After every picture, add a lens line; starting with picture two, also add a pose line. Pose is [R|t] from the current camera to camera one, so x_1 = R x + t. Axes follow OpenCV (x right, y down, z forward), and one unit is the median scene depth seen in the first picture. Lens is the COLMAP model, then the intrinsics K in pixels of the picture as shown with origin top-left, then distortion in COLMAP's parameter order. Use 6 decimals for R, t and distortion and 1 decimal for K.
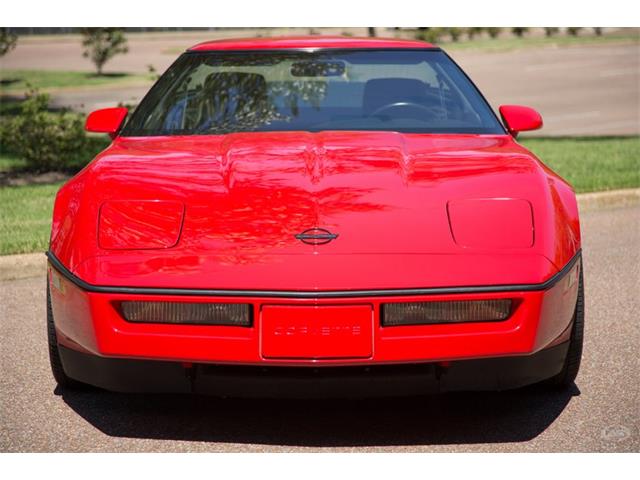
lens RADIAL K [[1818.8, 0, 320.0], [0, 1818.8, 240.0], [0, 0, 1]] dist [0.647553, -0.166925]
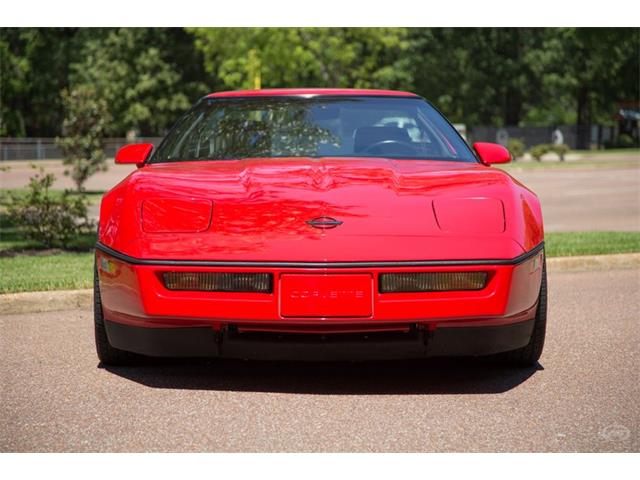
lens RADIAL K [[1818.8, 0, 320.0], [0, 1818.8, 240.0], [0, 0, 1]] dist [0.647553, -0.166925]
pose [[0.999848, 0.004100, 0.016952, -0.023889], [-0.002865, 0.997383, -0.072246, 0.091110], [-0.017204, 0.072186, 0.997243, -0.185723]]
